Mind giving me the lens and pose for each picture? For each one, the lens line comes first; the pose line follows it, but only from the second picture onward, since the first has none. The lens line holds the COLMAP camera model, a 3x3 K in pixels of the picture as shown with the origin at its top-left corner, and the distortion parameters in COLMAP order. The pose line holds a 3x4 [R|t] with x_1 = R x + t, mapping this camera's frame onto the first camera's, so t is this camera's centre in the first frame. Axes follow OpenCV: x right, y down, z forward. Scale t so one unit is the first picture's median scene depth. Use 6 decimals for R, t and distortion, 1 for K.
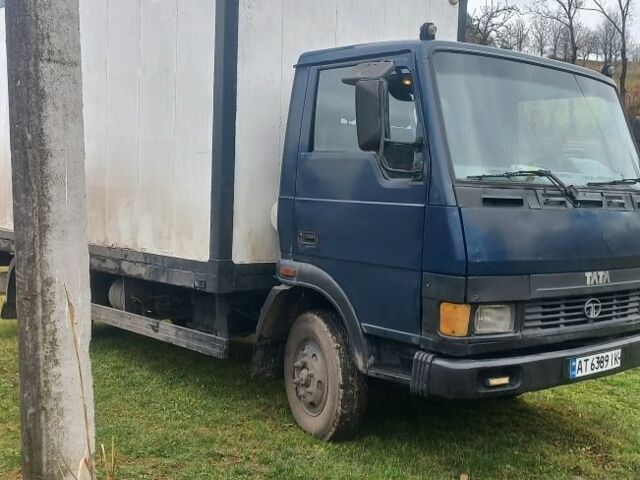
lens RADIAL K [[712.1, 0, 320.0], [0, 712.1, 240.0], [0, 0, 1]] dist [0.009884, 0.011941]
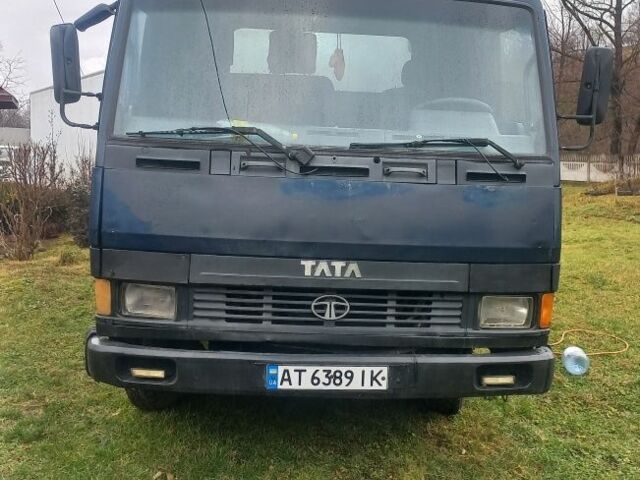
lens RADIAL K [[712.1, 0, 320.0], [0, 712.1, 240.0], [0, 0, 1]] dist [0.009884, 0.011941]
pose [[0.851521, 0.094840, -0.515672, 0.836669], [-0.058834, 0.994577, 0.085767, -0.046648], [0.521010, -0.042694, 0.852482, 0.371507]]
